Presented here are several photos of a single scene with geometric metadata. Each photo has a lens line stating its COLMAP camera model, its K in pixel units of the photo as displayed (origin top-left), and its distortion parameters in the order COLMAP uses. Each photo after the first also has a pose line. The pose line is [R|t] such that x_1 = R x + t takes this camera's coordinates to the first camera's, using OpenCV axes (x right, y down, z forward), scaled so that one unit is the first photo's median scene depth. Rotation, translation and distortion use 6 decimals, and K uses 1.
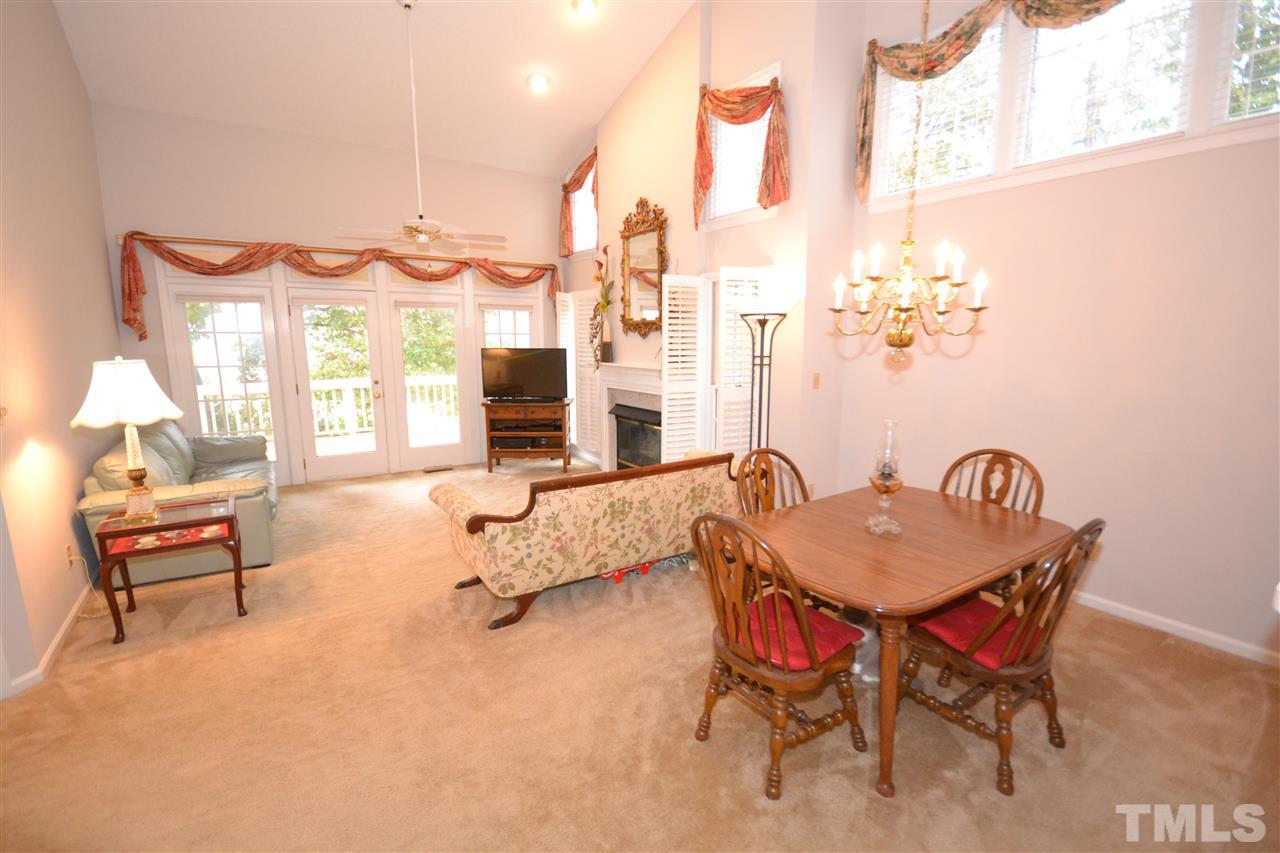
lens RADIAL K [[565.6, 0, 640.0], [0, 565.6, 426.5], [0, 0, 1]] dist [-0.000711, 0.000300]
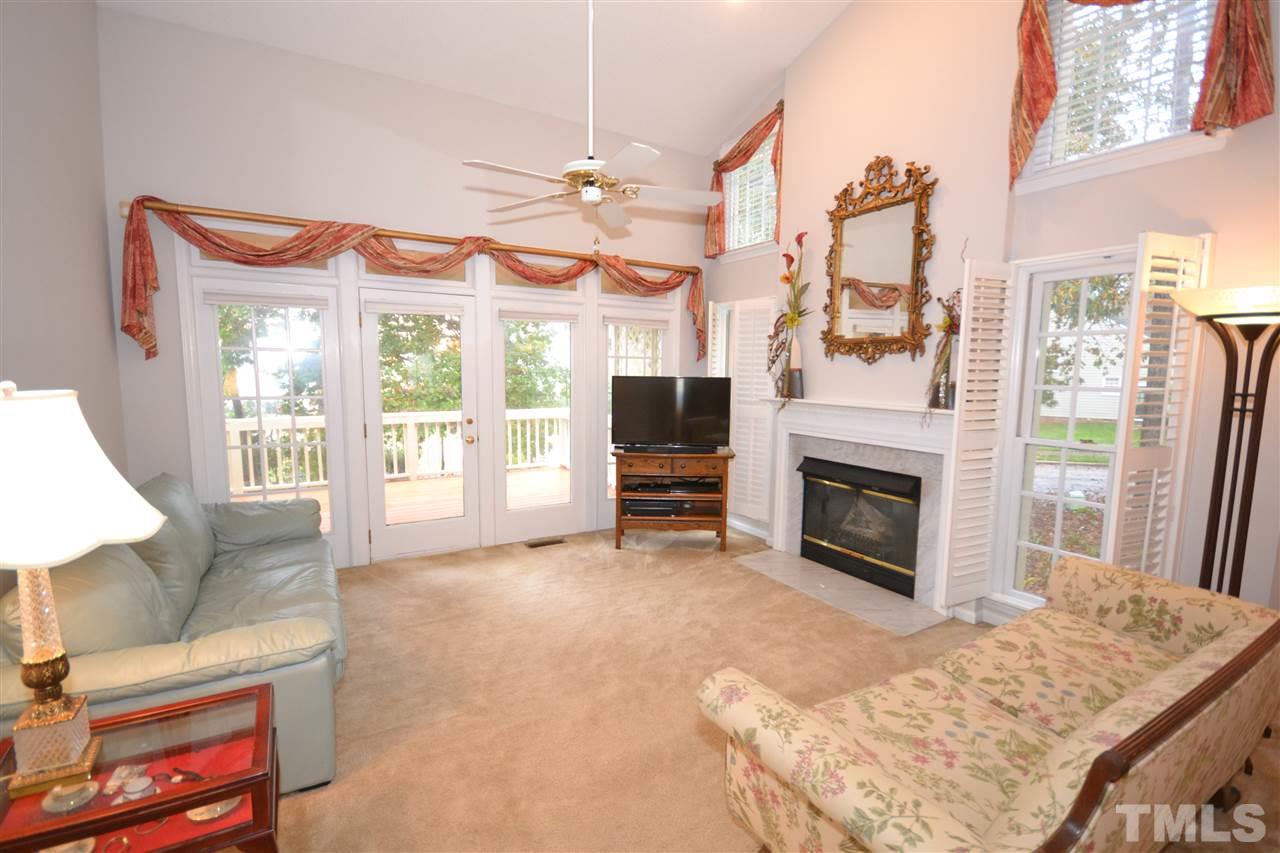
lens RADIAL K [[567.2, 0, 640.0], [0, 567.2, 426.5], [0, 0, 1]] dist [0.005593, 0.000126]
pose [[0.998669, 0.014760, -0.049411, -0.219215], [-0.017431, 0.998385, -0.054074, -0.037422], [0.048534, 0.054863, 0.997314, 0.296584]]
